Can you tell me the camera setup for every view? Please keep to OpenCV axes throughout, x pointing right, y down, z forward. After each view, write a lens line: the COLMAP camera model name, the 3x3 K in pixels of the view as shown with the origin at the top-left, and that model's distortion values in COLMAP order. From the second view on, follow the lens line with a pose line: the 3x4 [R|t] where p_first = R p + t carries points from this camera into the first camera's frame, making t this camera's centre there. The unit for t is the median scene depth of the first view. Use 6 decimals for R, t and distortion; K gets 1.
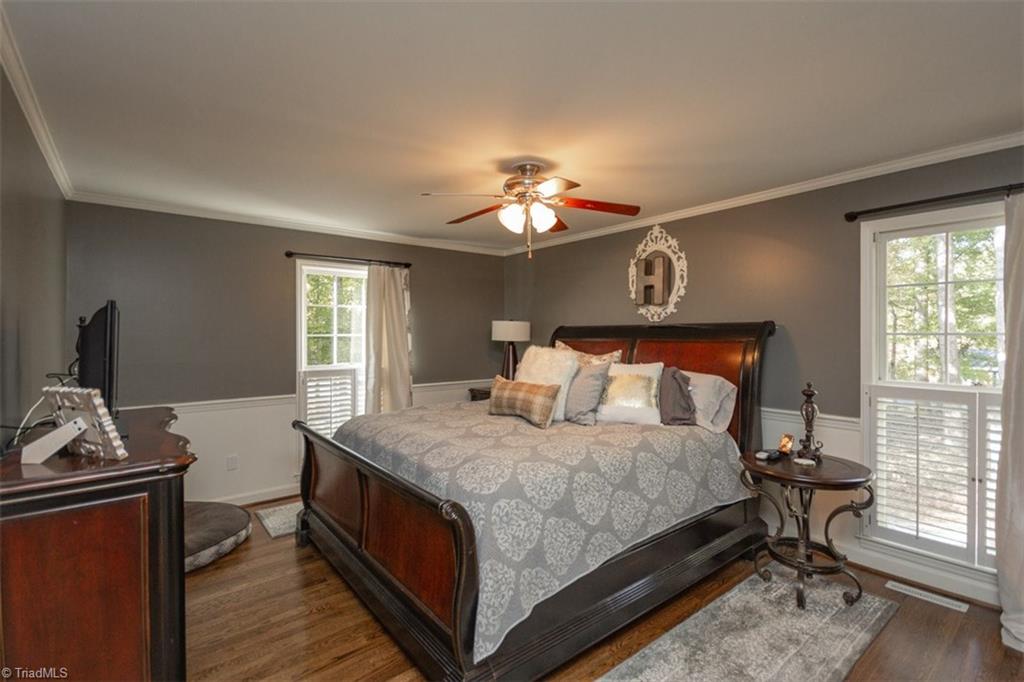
lens RADIAL K [[482.6, 0, 518.7], [0, 482.6, 338.3], [0, 0, 1]] dist [0.001710, -0.001453]
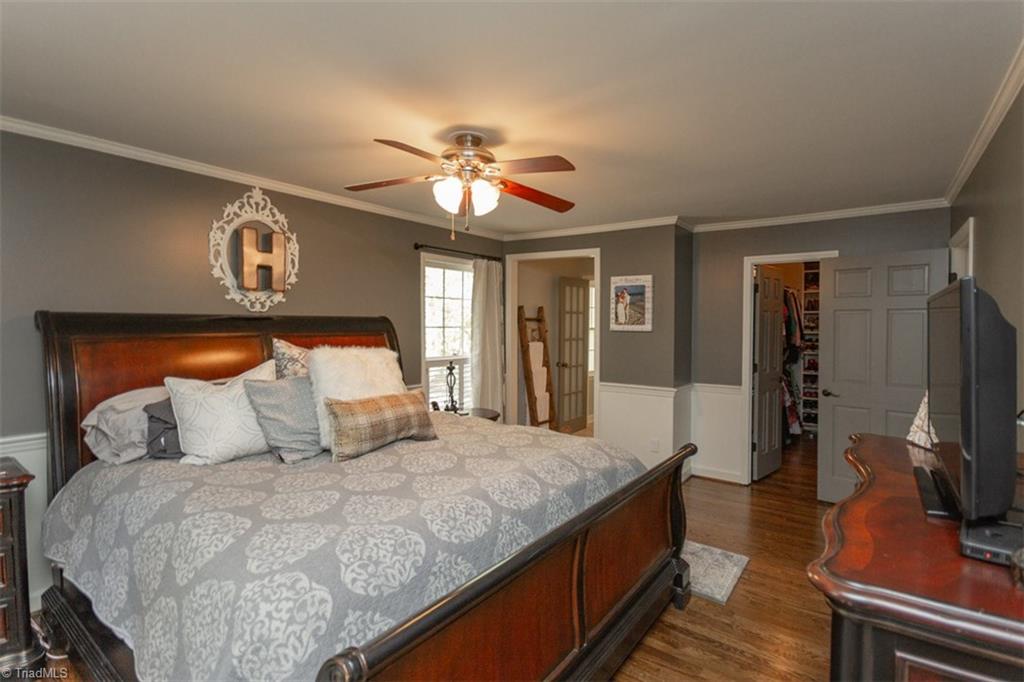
lens RADIAL K [[482.6, 0, 520.2], [0, 482.6, 338.2], [0, 0, 1]] dist [0.001710, -0.001453]
pose [[-0.249889, -0.029605, 0.967822, -0.601902], [0.001101, 0.999523, 0.030859, -0.015156], [-0.968274, 0.008777, -0.249738, 0.804608]]
